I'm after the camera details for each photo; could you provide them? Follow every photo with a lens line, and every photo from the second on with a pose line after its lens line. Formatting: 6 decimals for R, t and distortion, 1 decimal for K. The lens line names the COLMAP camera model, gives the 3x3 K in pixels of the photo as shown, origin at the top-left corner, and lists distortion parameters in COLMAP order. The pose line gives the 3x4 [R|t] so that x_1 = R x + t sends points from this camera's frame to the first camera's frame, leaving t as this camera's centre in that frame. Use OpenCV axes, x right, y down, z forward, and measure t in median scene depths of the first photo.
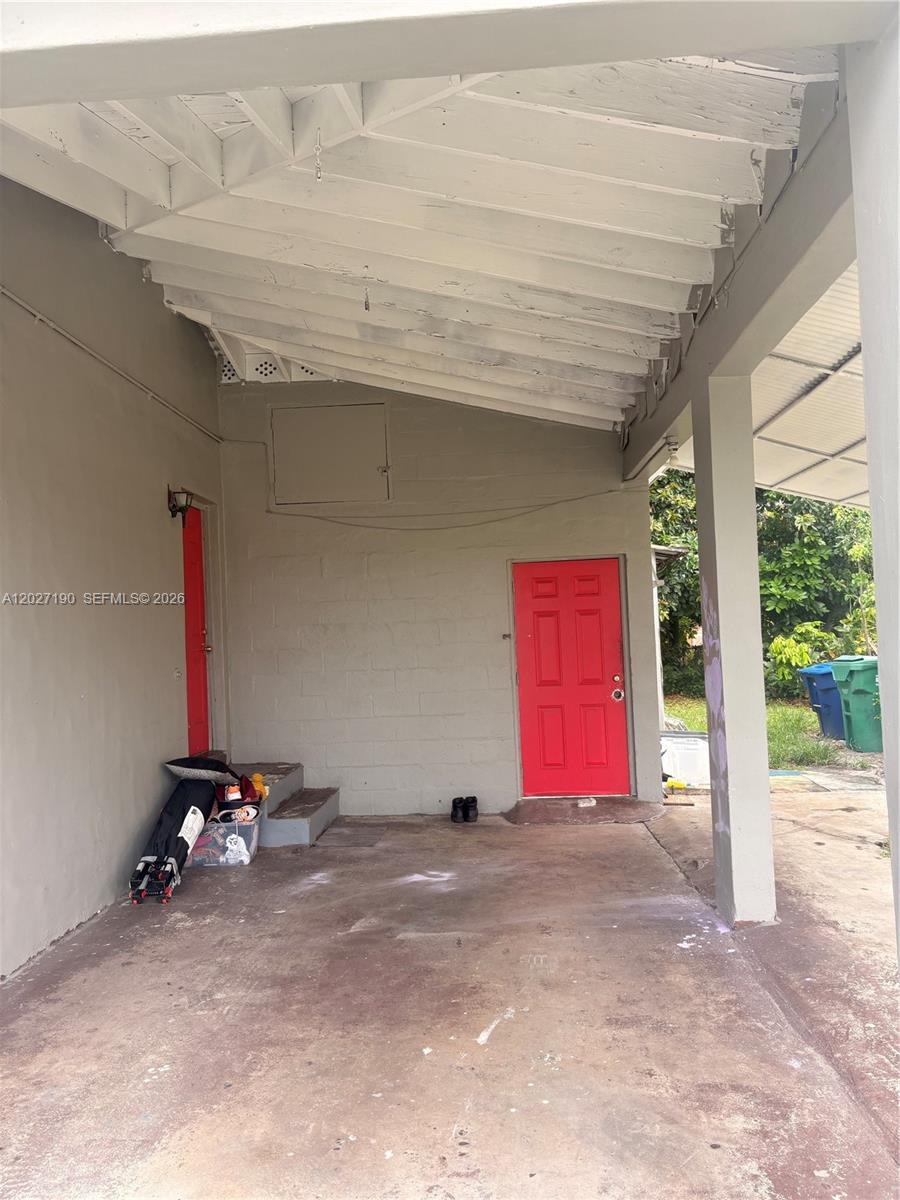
lens RADIAL K [[908.9, 0, 450.0], [0, 908.9, 600.0], [0, 0, 1]] dist [0.050578, -0.080134]
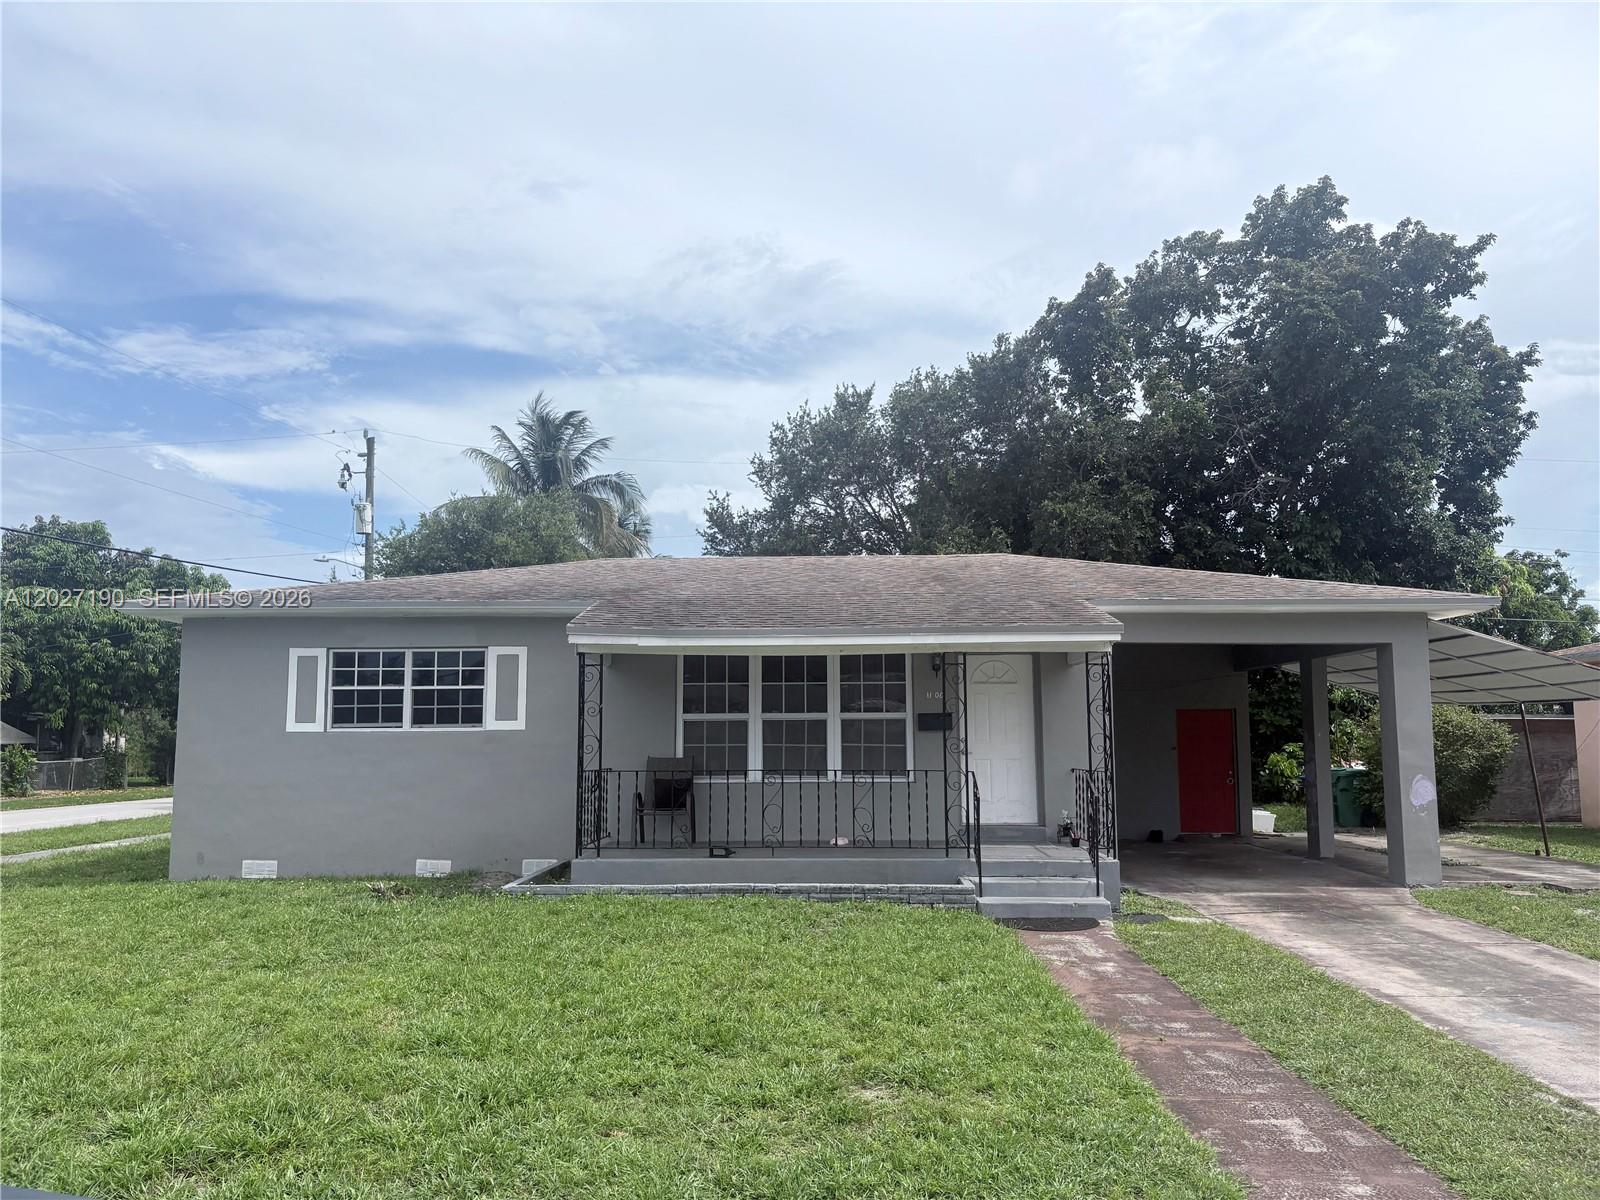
lens RADIAL K [[1211.9, 0, 800.0], [0, 1211.9, 600.0], [0, 0, 1]] dist [0.050578, -0.080134]
pose [[0.998283, 0.043207, 0.039543, -0.847475], [-0.040223, 0.996494, -0.073365, -0.051464], [-0.042574, 0.071649, 0.996521, -1.569422]]
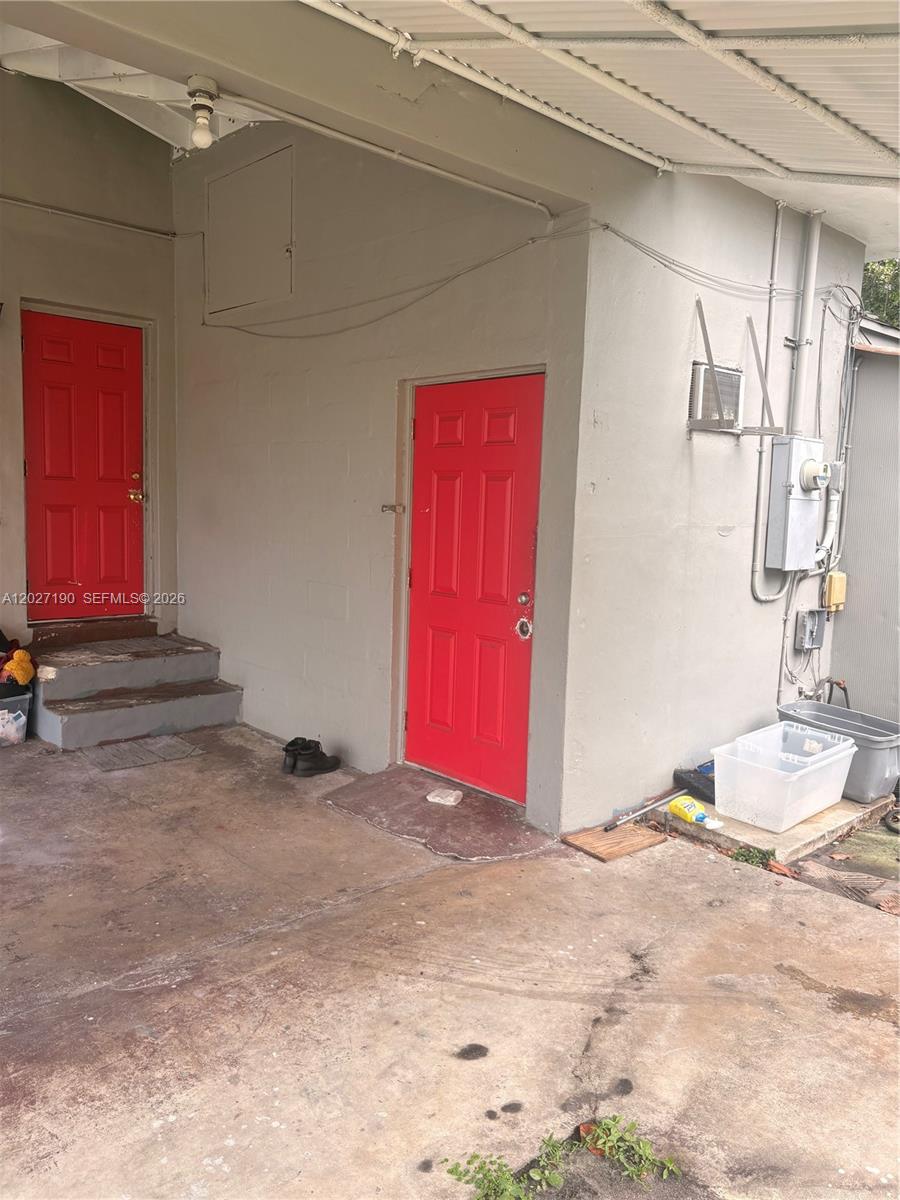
lens RADIAL K [[908.9, 0, 450.0], [0, 908.9, 600.0], [0, 0, 1]] dist [0.050578, -0.080134]
pose [[0.721995, 0.140353, -0.677513, 0.522405], [-0.030235, 0.984674, 0.171764, -0.005979], [0.691237, -0.103528, 0.715173, 0.576330]]
